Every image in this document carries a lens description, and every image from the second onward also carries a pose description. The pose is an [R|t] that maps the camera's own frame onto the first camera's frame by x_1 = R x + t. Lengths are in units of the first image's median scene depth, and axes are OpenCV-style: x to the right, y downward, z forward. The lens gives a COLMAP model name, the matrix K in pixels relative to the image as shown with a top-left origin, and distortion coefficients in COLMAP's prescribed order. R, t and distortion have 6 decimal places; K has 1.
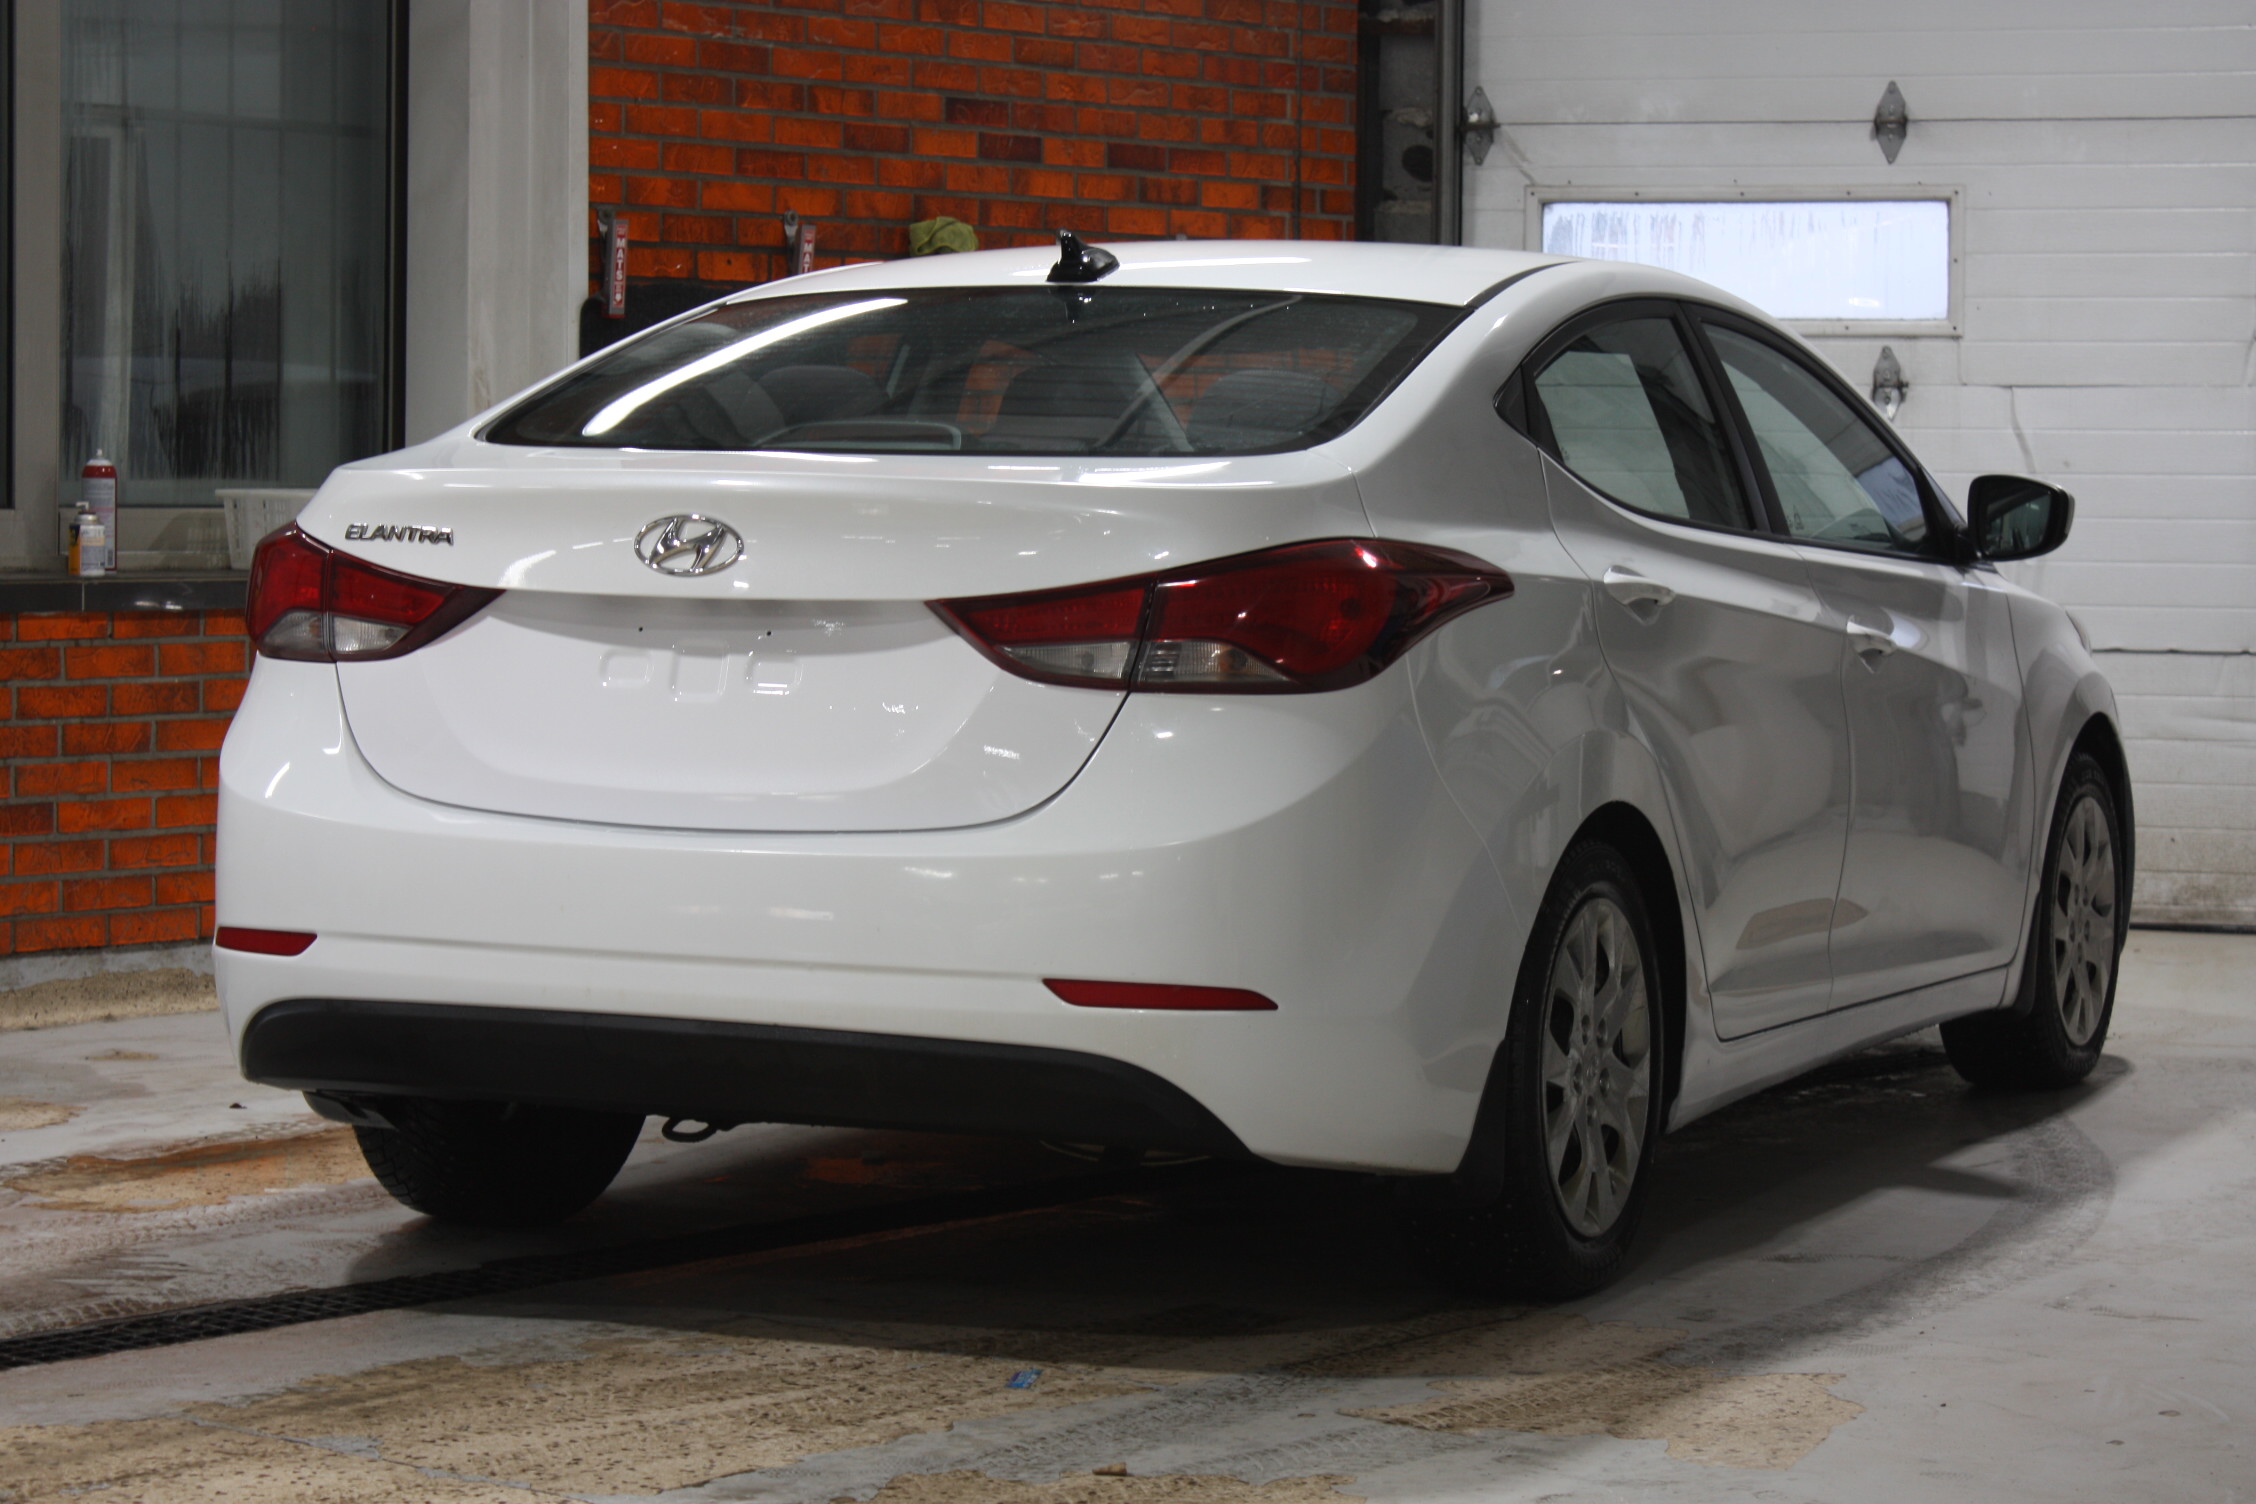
lens RADIAL K [[5125.9, 0, 1123.4], [0, 5125.9, 750.9], [0, 0, 1]] dist [0.088225, 0.000000]
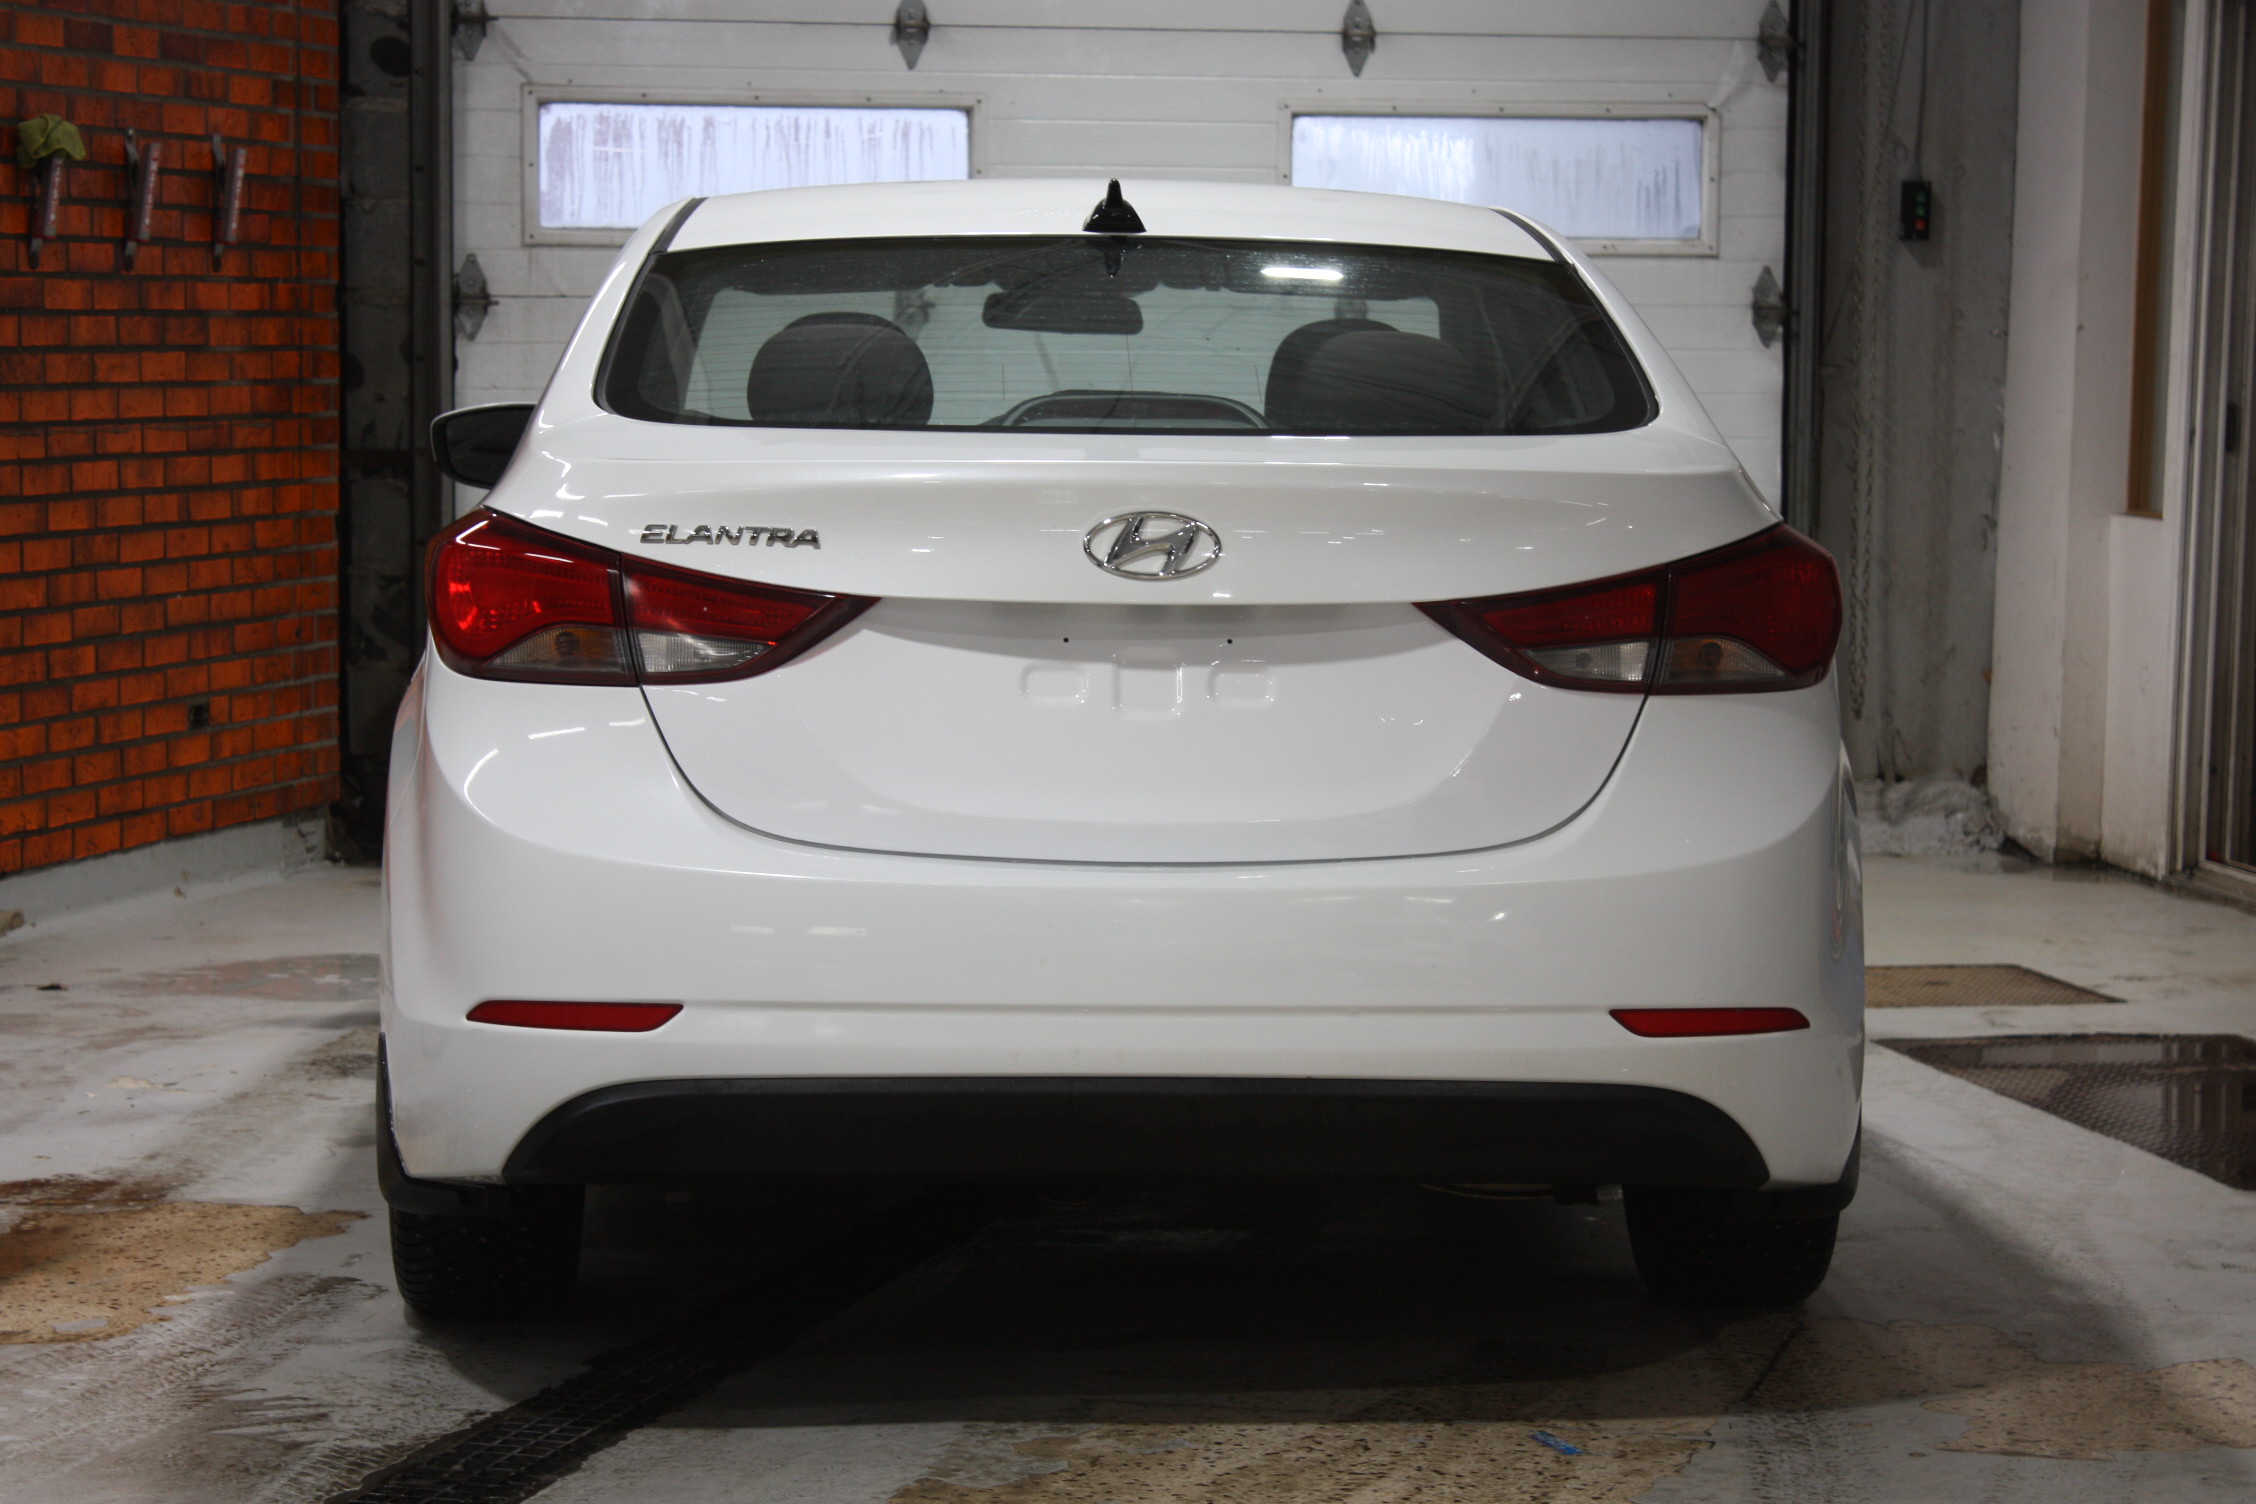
lens RADIAL K [[5362.1, 0, 1129.1], [0, 5362.1, 750.0], [0, 0, 1]] dist [0.009252, 0.000000]
pose [[0.894383, -0.038447, 0.445646, -0.276923], [0.027625, 0.999145, 0.030757, -0.018304], [-0.446448, -0.015198, 0.894681, 0.092935]]
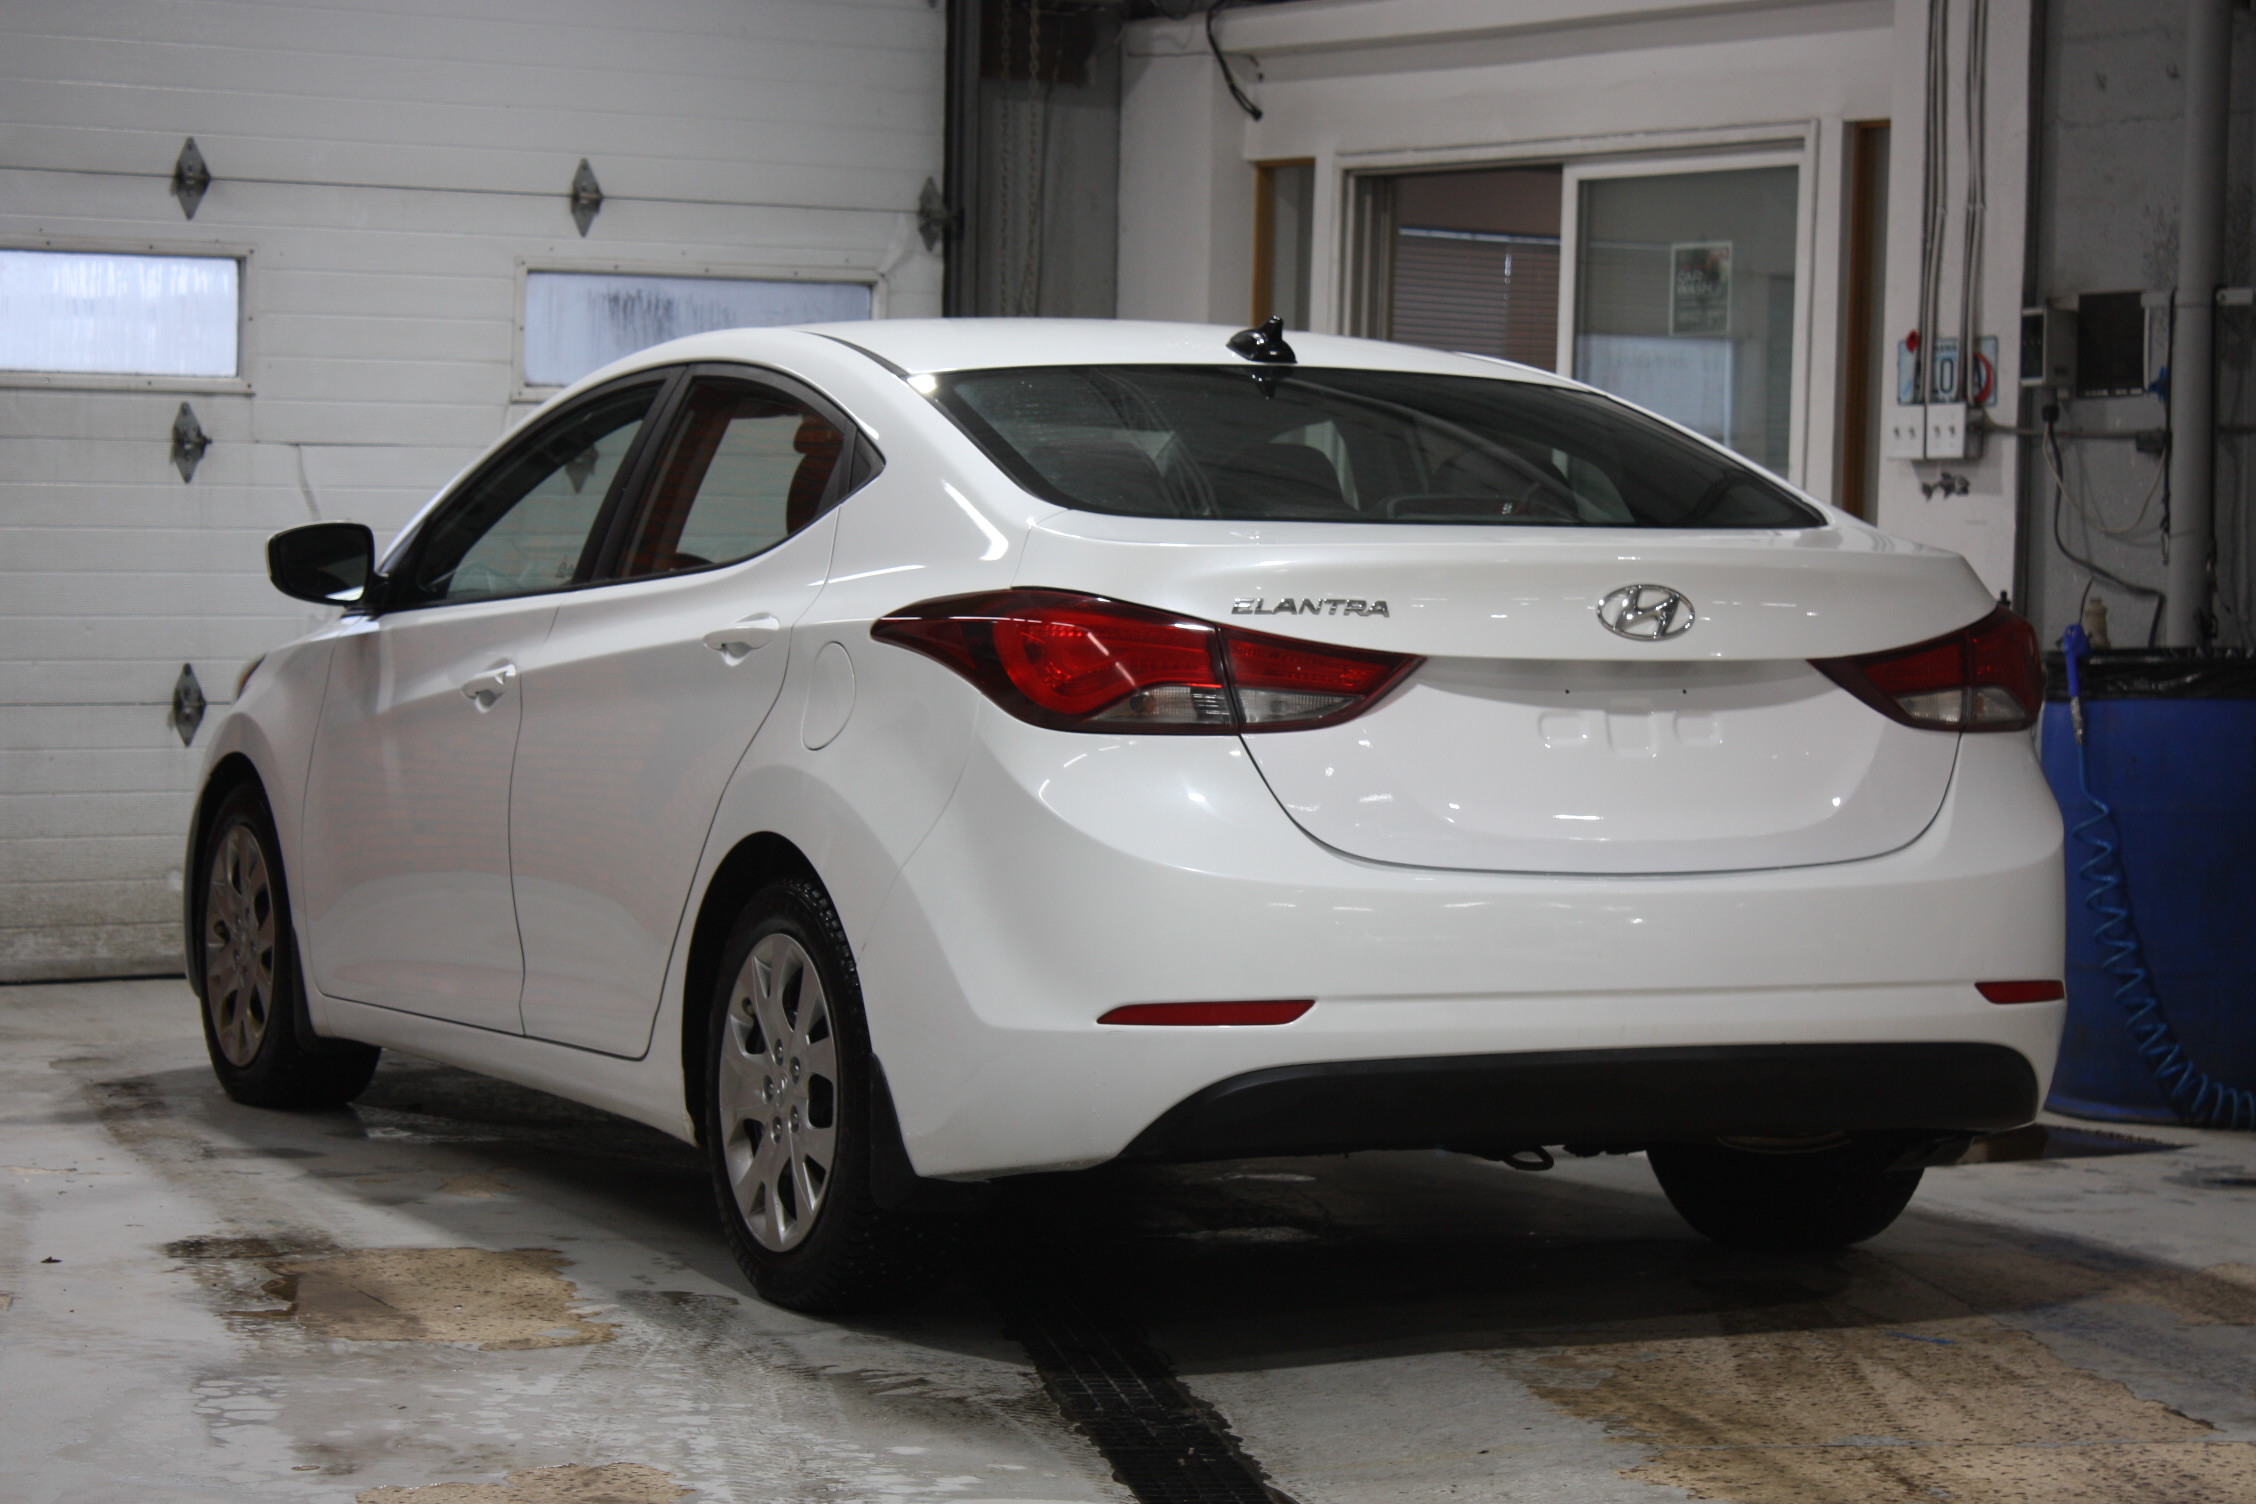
lens RADIAL K [[5447.9, 0, 1130.0], [0, 5447.9, 753.8], [0, 0, 1]] dist [0.102553, 0.000000]
pose [[0.651476, -0.033984, 0.757908, -0.566785], [0.040893, 0.999117, 0.009650, -0.014173], [-0.757566, 0.024706, 0.652290, 0.181490]]
